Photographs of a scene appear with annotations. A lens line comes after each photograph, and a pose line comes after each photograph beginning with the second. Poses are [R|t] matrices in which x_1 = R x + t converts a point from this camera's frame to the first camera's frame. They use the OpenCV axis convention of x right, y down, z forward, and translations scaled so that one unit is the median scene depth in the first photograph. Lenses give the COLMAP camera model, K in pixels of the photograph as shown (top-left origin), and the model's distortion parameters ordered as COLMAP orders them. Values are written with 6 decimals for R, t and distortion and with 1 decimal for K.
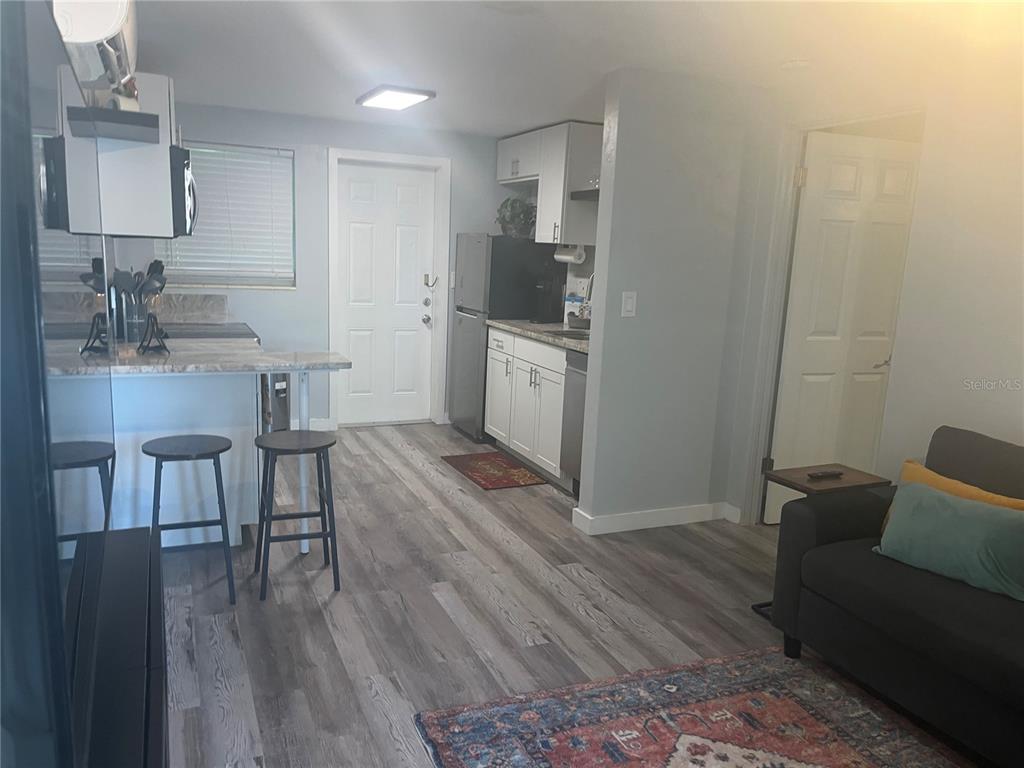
lens RADIAL K [[784.7, 0, 516.7], [0, 784.7, 385.8], [0, 0, 1]] dist [0.053359, -0.075729]
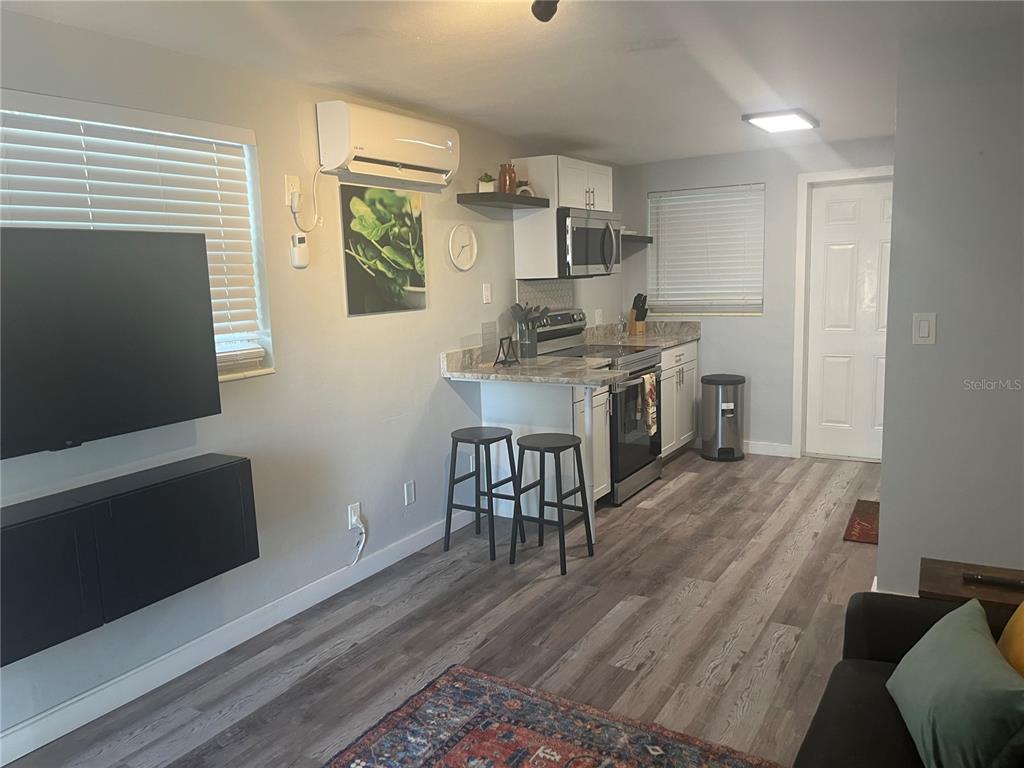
lens RADIAL K [[784.7, 0, 516.7], [0, 784.7, 385.8], [0, 0, 1]] dist [0.053359, -0.075729]
pose [[0.573310, 0.058182, -0.817270, 0.548482], [-0.085618, 0.996269, 0.010864, -0.020579], [0.814853, 0.063745, 0.576152, 0.213431]]
